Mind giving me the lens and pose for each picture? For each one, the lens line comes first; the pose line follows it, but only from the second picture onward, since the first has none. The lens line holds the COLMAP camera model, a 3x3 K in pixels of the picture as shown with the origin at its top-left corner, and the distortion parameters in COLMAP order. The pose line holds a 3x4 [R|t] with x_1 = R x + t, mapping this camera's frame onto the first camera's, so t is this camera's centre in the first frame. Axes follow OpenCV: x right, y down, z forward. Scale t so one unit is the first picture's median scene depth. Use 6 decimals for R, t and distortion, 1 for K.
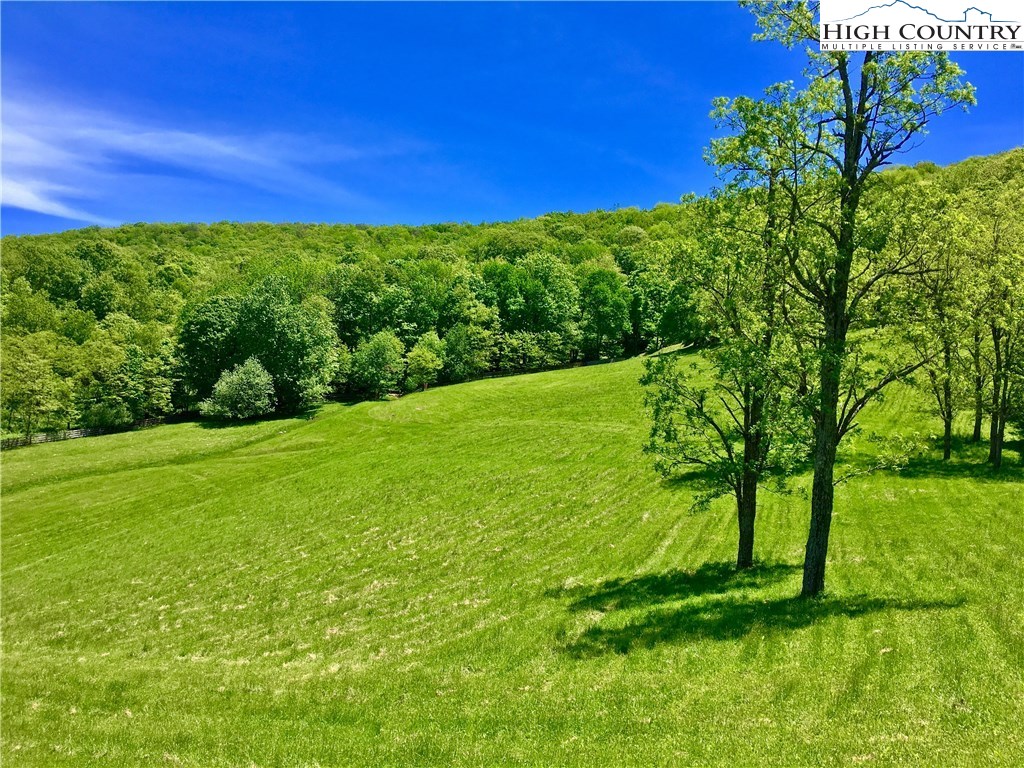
lens RADIAL K [[868.2, 0, 512.0], [0, 868.2, 384.0], [0, 0, 1]] dist [0.070200, -0.106396]
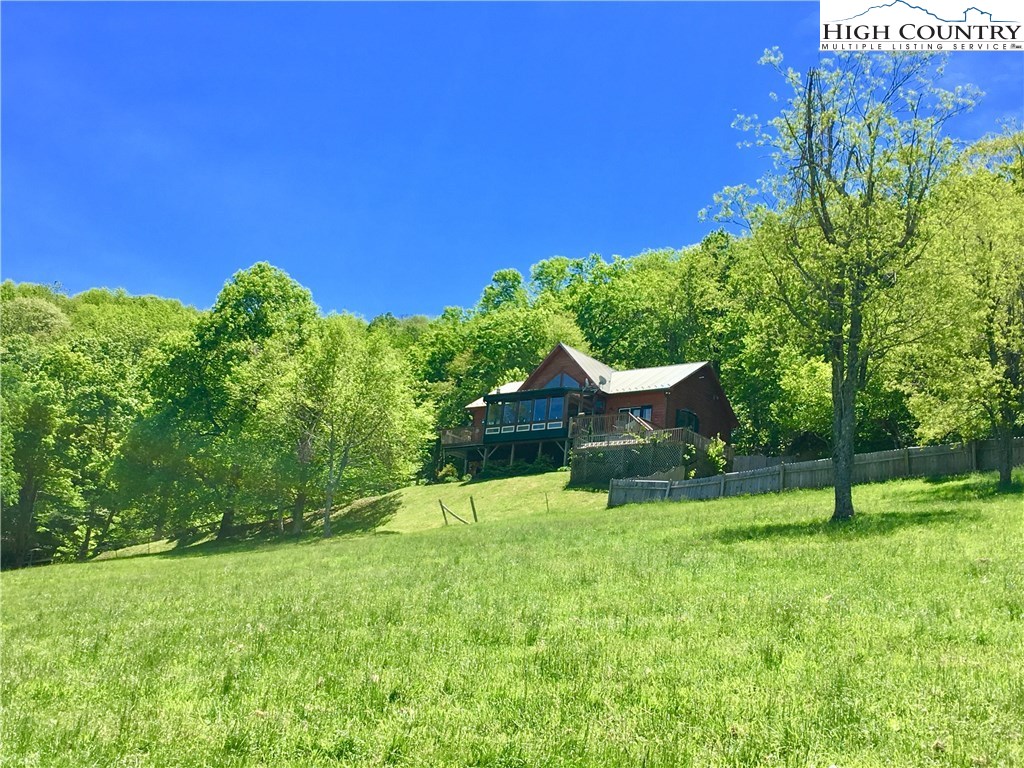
lens RADIAL K [[1392.2, 0, 512.0], [0, 1392.2, 384.0], [0, 0, 1]] dist [0.010864, 0.021473]
pose [[0.878810, 0.143083, 0.455215, 0.061838], [-0.043640, 0.974087, -0.221926, 0.010356], [-0.475173, 0.175165, 0.862281, 0.501925]]
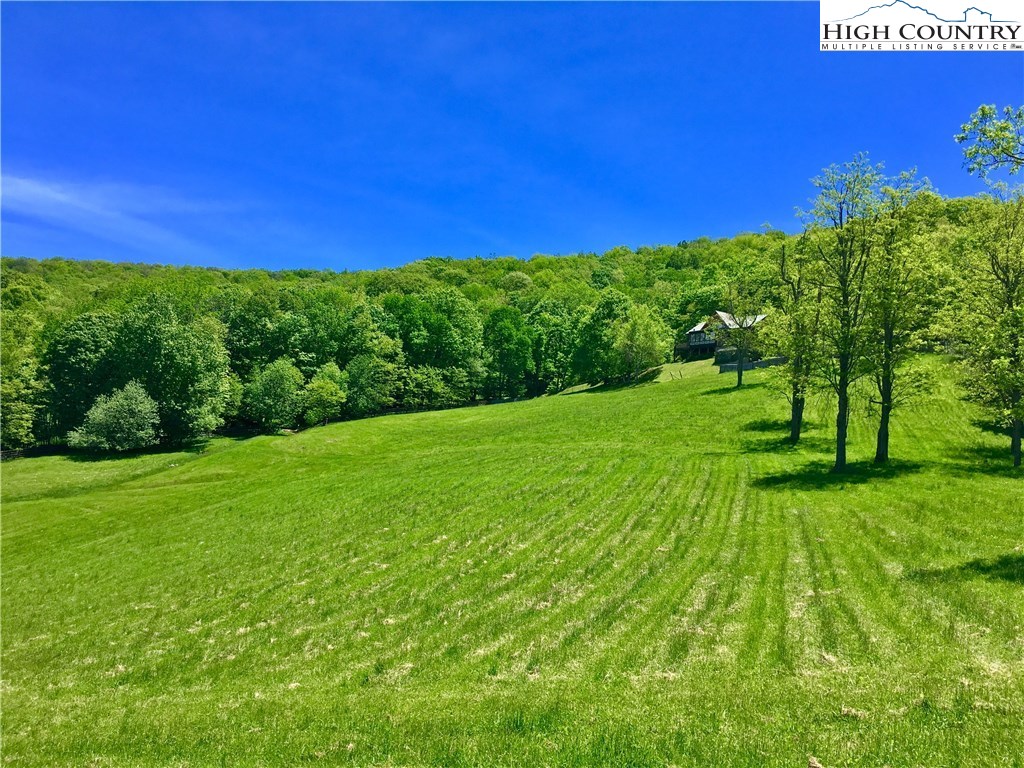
lens RADIAL K [[868.2, 0, 512.0], [0, 868.2, 384.0], [0, 0, 1]] dist [0.070200, -0.106396]
pose [[0.984657, 0.020749, 0.173264, -0.064218], [-0.009211, 0.997702, -0.067131, 0.022682], [-0.174259, 0.064505, 0.982585, 0.060580]]
